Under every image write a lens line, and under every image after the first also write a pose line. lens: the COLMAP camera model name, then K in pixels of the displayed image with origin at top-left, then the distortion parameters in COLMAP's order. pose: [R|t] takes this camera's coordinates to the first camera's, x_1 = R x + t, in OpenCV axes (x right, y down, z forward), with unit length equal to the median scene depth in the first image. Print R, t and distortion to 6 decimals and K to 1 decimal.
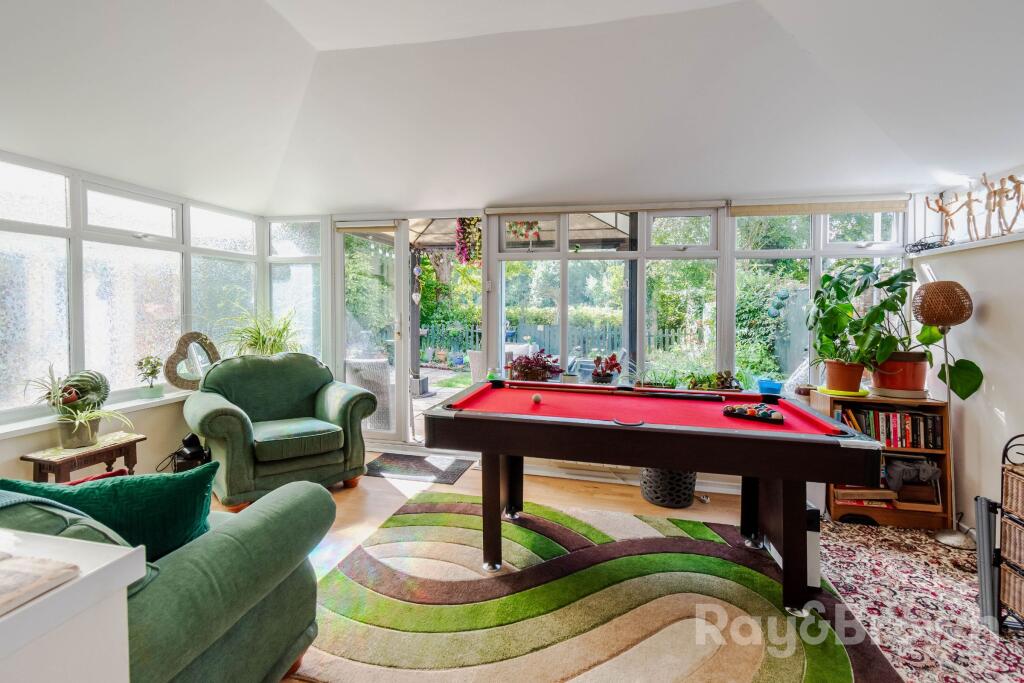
lens RADIAL K [[467.2, 0, 514.8], [0, 467.2, 314.0], [0, 0, 1]] dist [-0.002383, 0.000155]
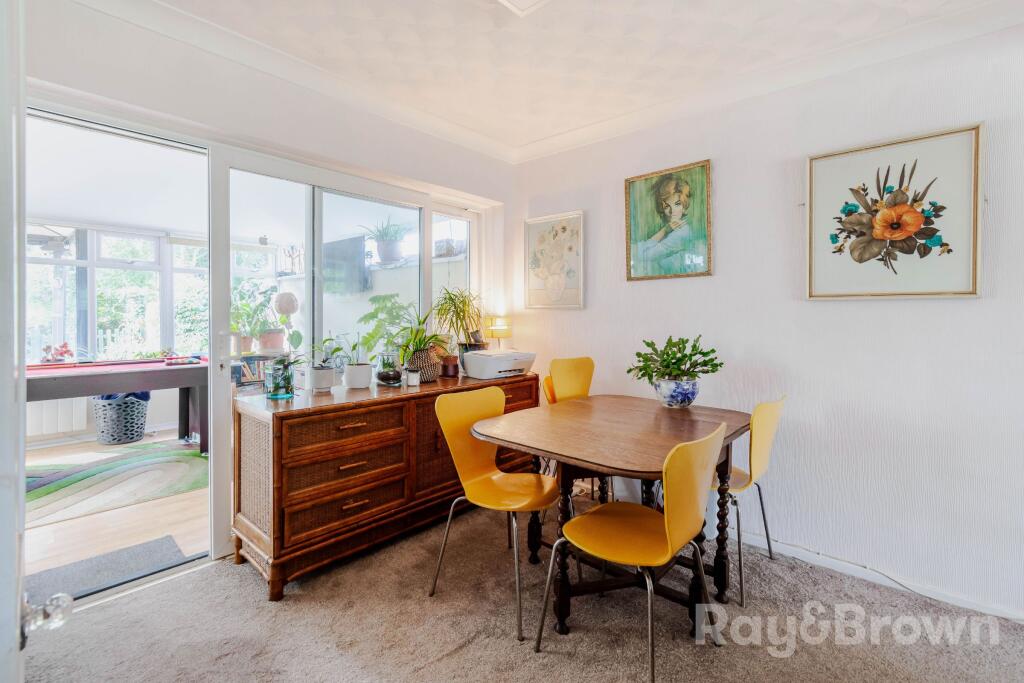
lens RADIAL K [[467.2, 0, 515.7], [0, 467.2, 316.0], [0, 0, 1]] dist [-0.002383, 0.000155]
pose [[0.491400, -0.014127, 0.870819, -0.326560], [0.011495, 0.999887, 0.009734, 0.020025], [-0.870858, 0.005227, 0.491507, -0.767236]]
